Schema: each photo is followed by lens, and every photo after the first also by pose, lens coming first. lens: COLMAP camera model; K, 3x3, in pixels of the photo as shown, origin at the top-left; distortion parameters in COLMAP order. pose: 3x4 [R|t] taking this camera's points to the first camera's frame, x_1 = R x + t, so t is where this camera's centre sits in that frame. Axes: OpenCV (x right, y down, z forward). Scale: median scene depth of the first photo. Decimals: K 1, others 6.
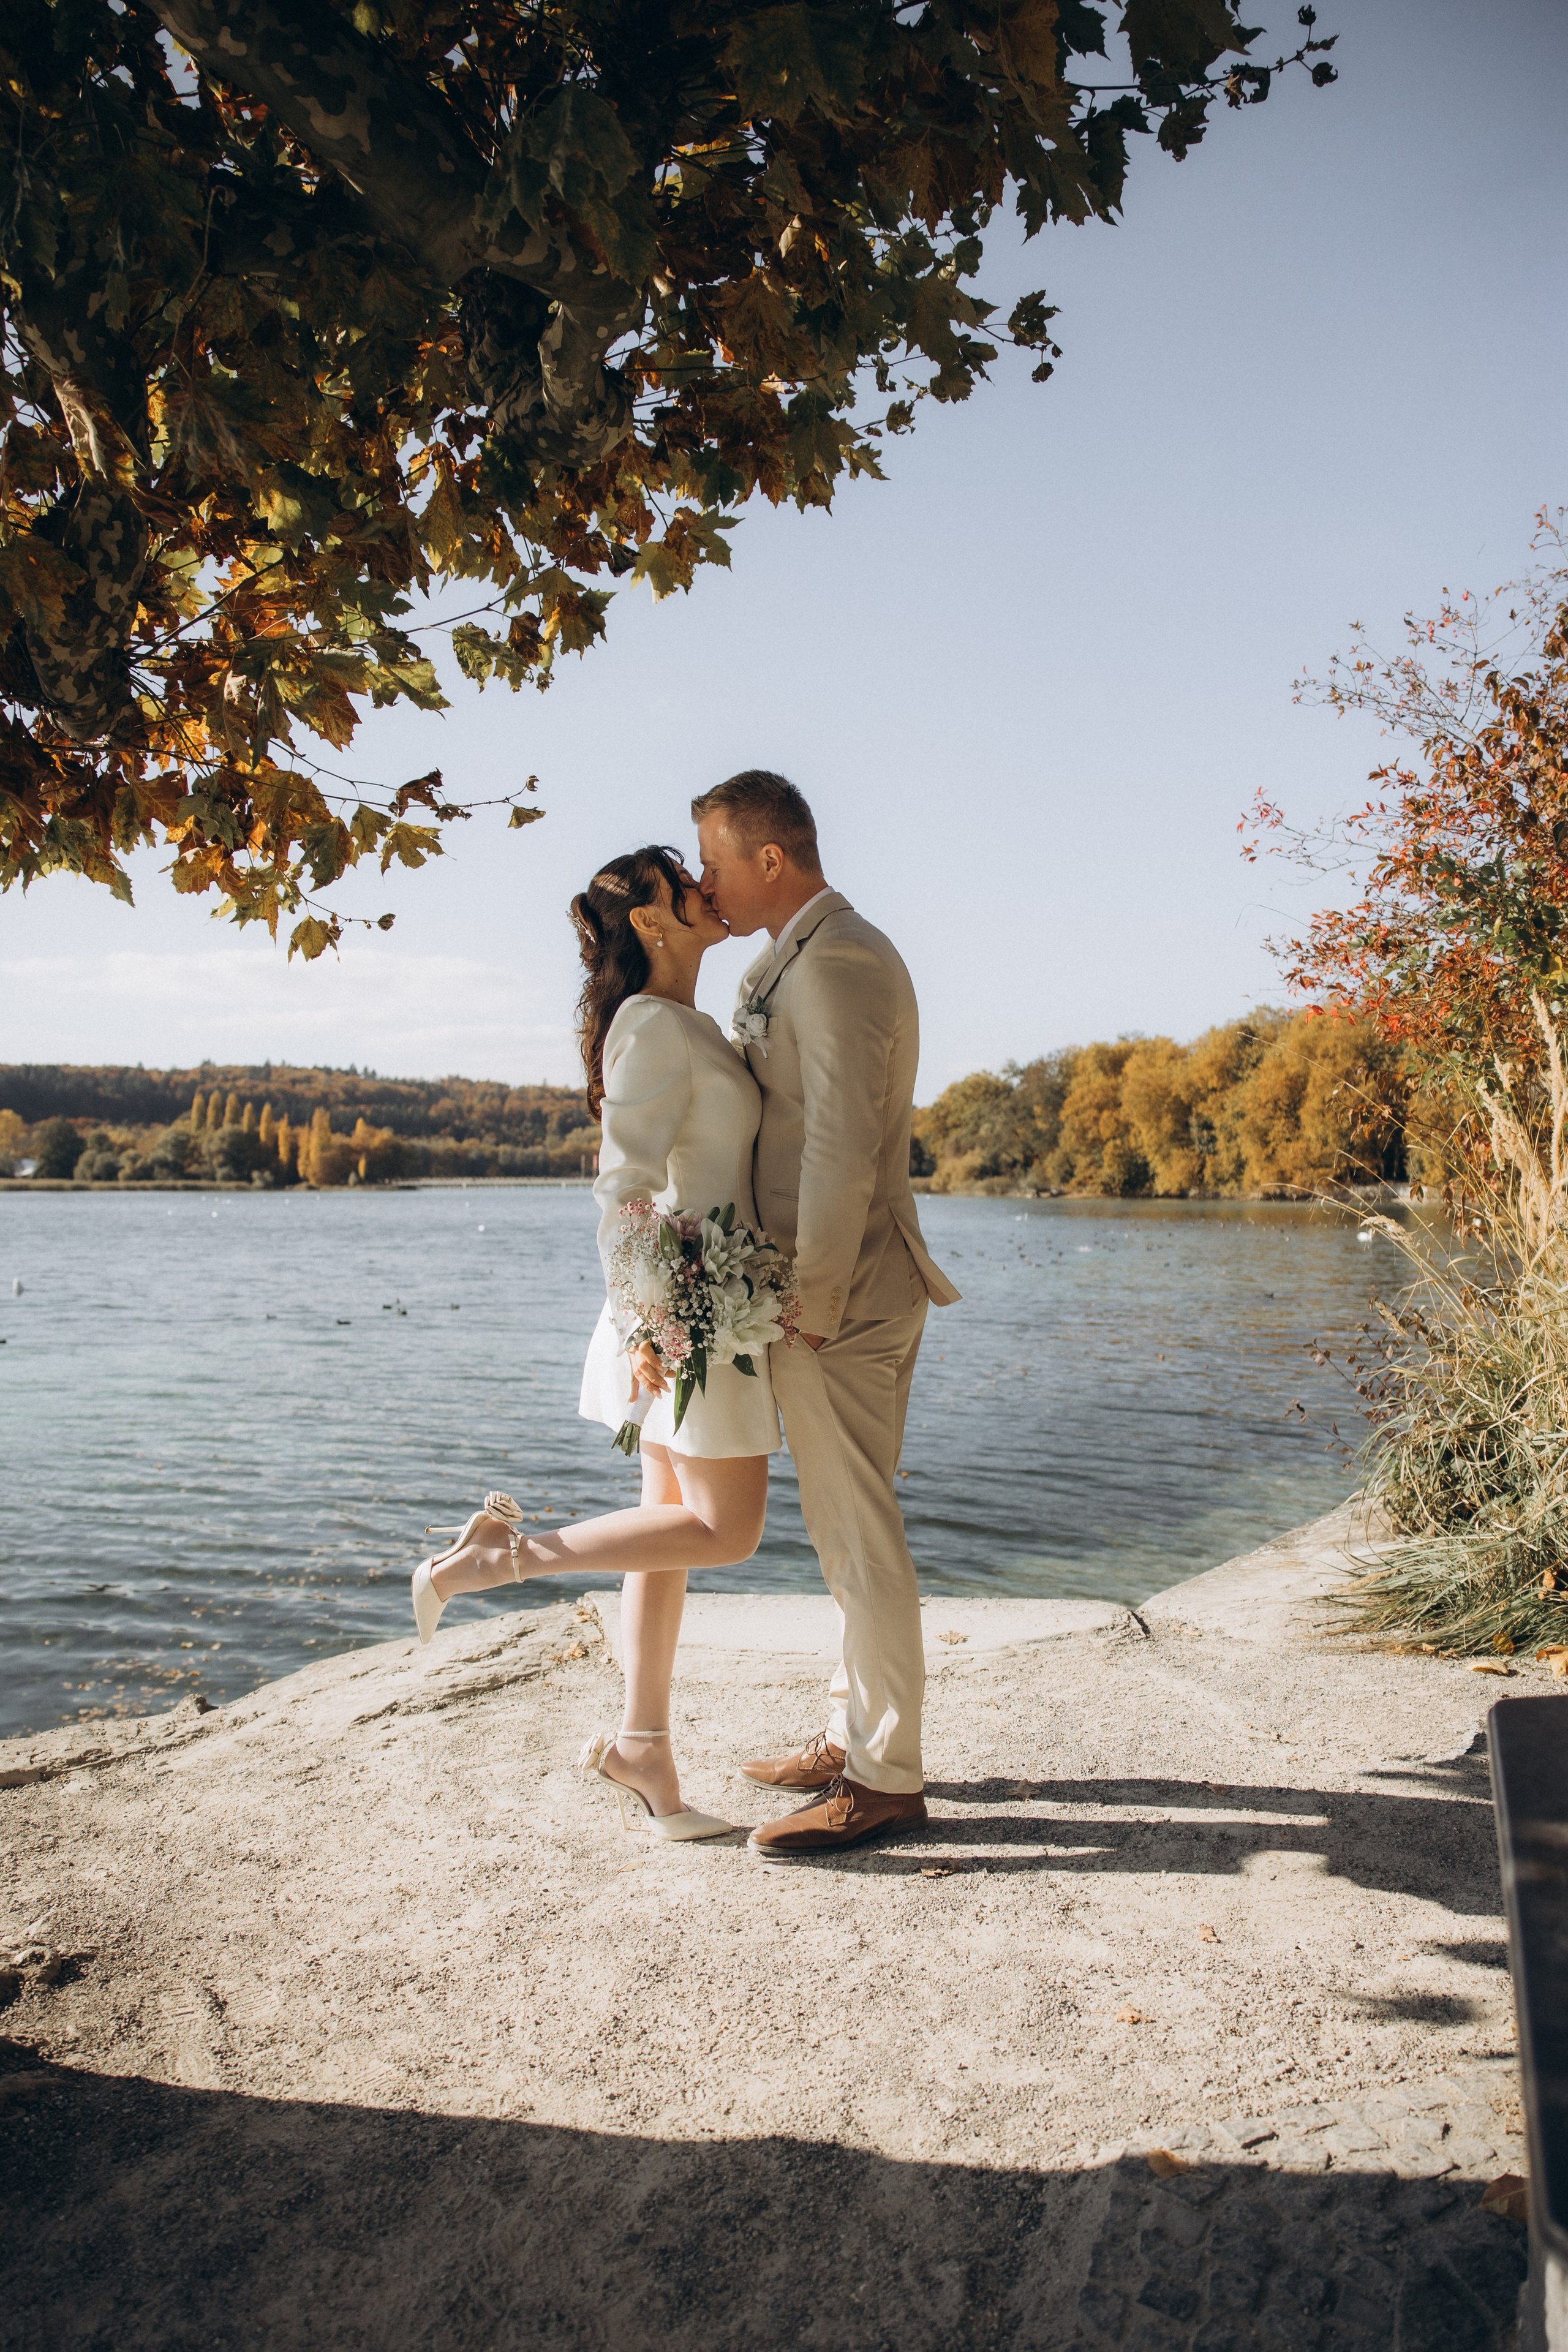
lens RADIAL K [[1615.2, 0, 777.0], [0, 1615.2, 1165.6], [0, 0, 1]] dist [-0.044094, 0.037412]
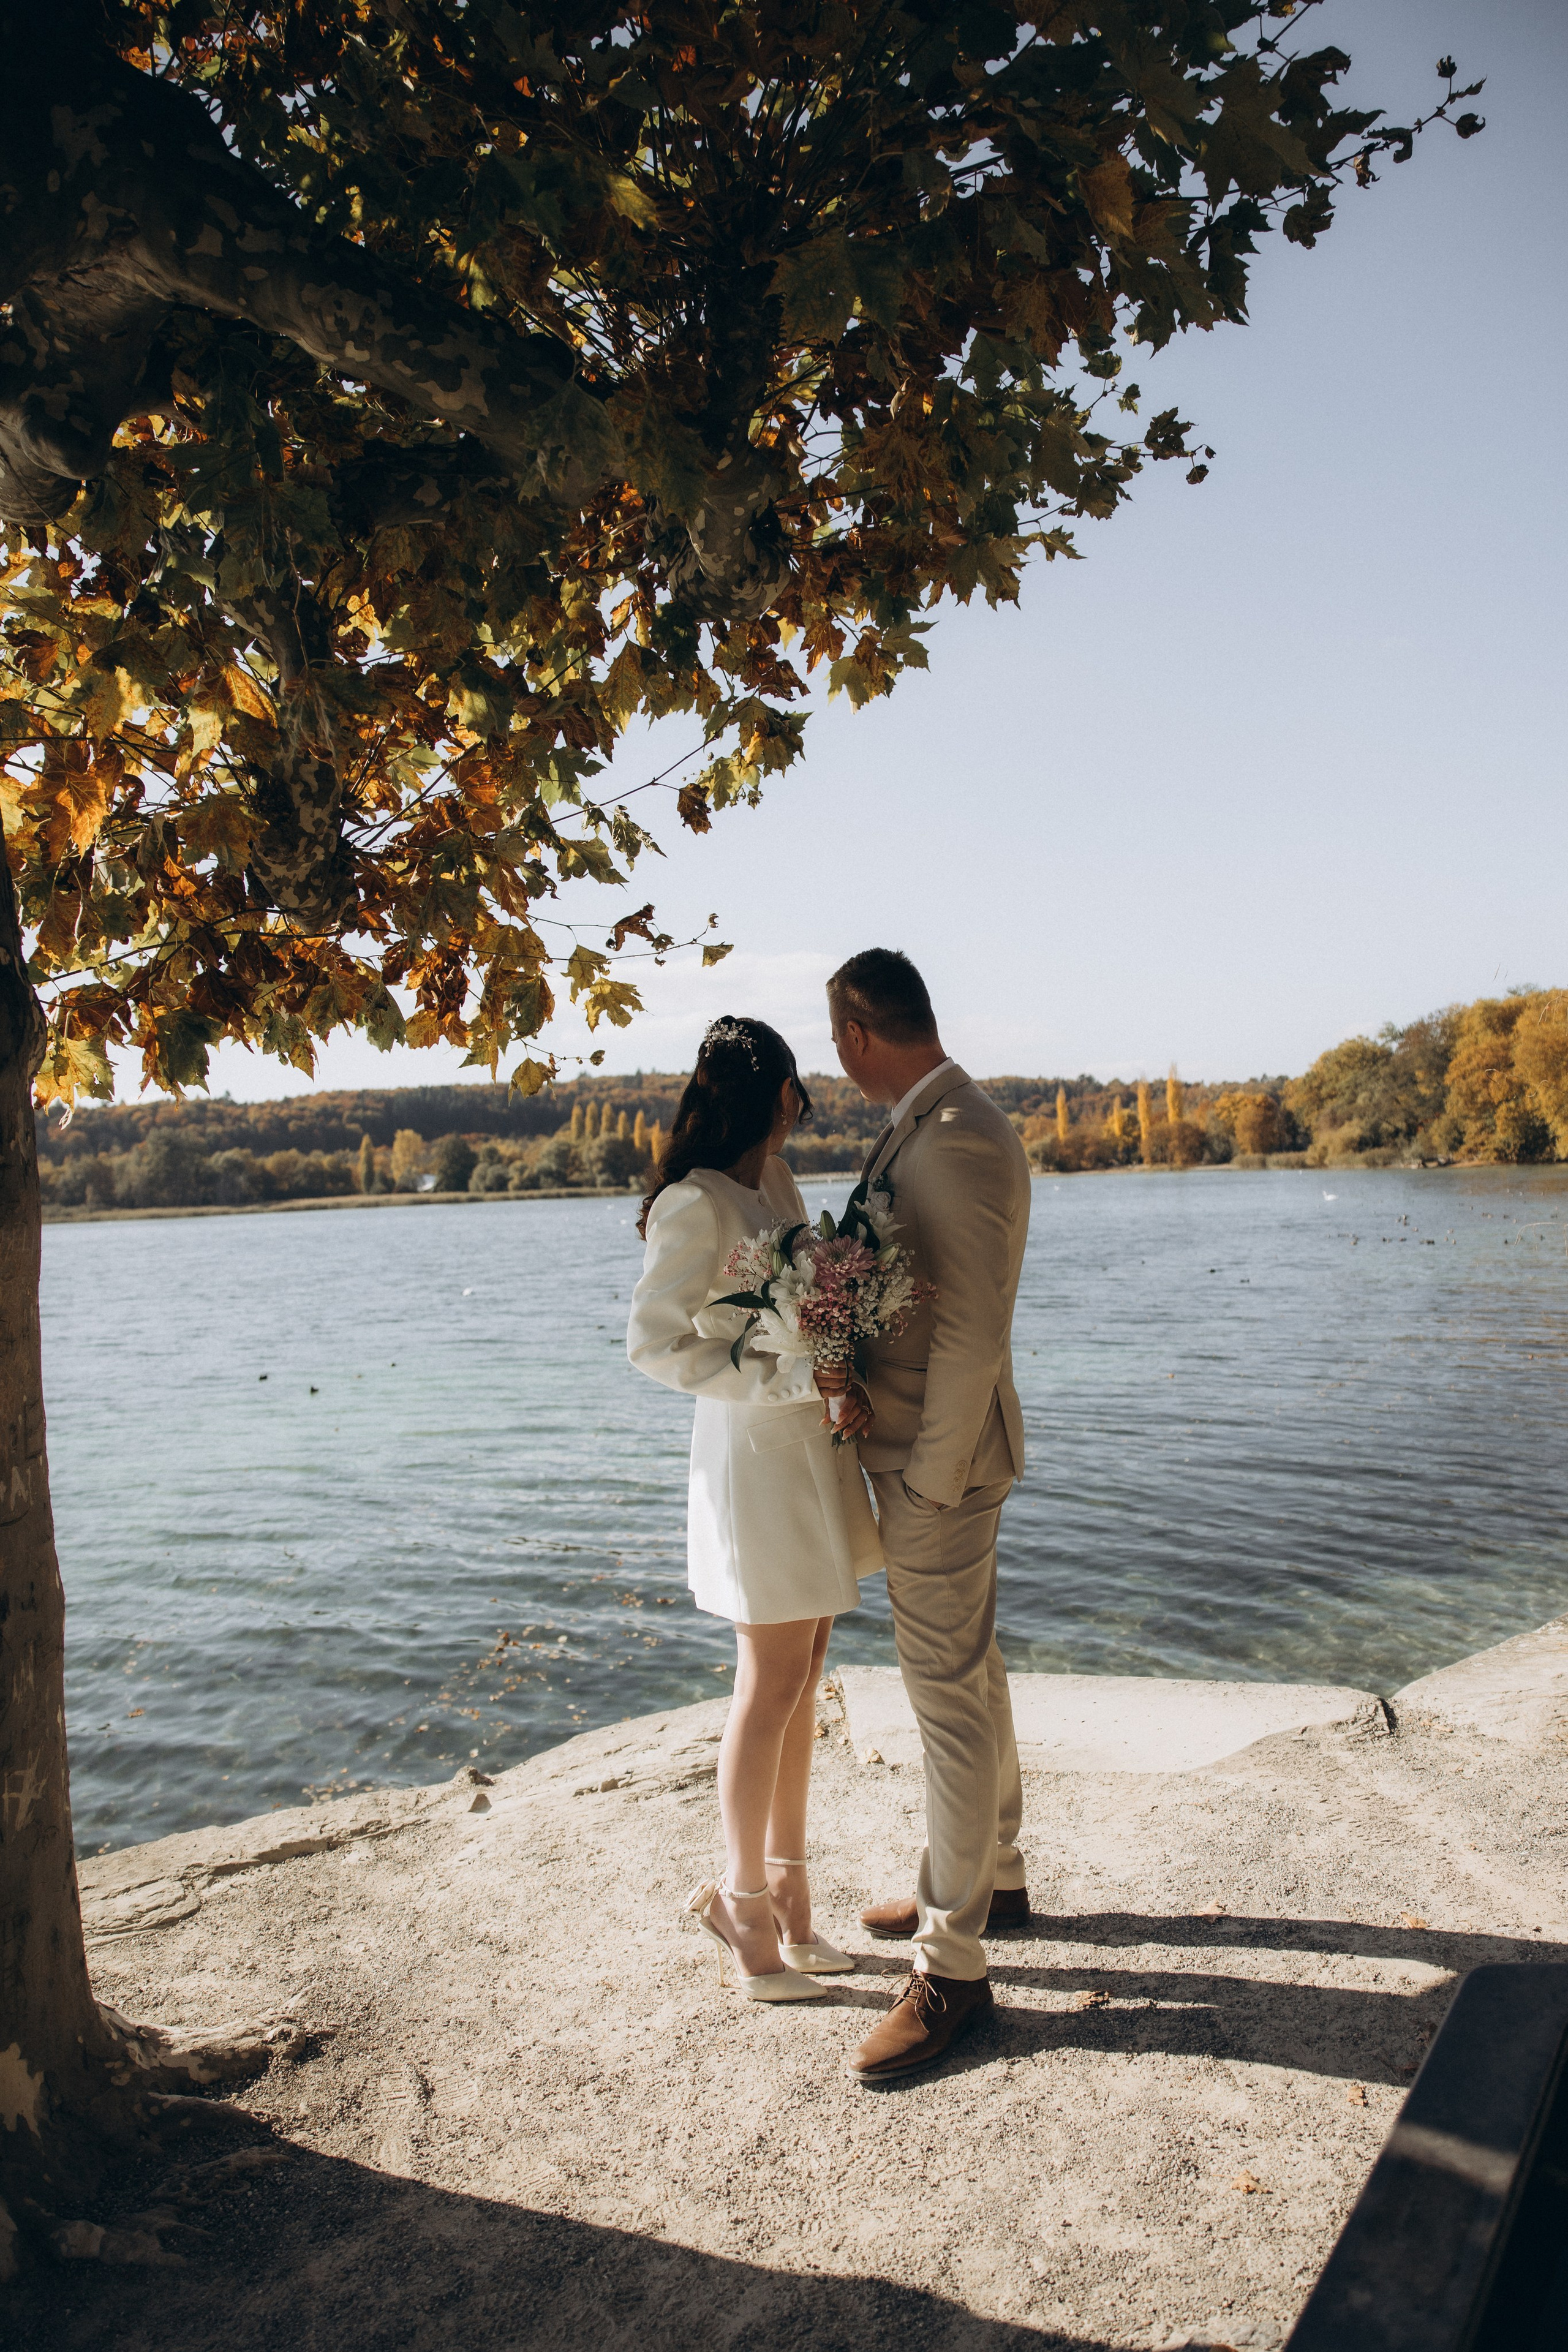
lens RADIAL K [[1615.2, 0, 777.0], [0, 1615.2, 1165.6], [0, 0, 1]] dist [-0.044094, 0.037412]
pose [[0.973227, -0.046100, -0.225174, 0.137534], [0.048166, 0.998833, 0.003688, -0.095762], [0.224742, -0.014435, 0.974311, -0.031658]]
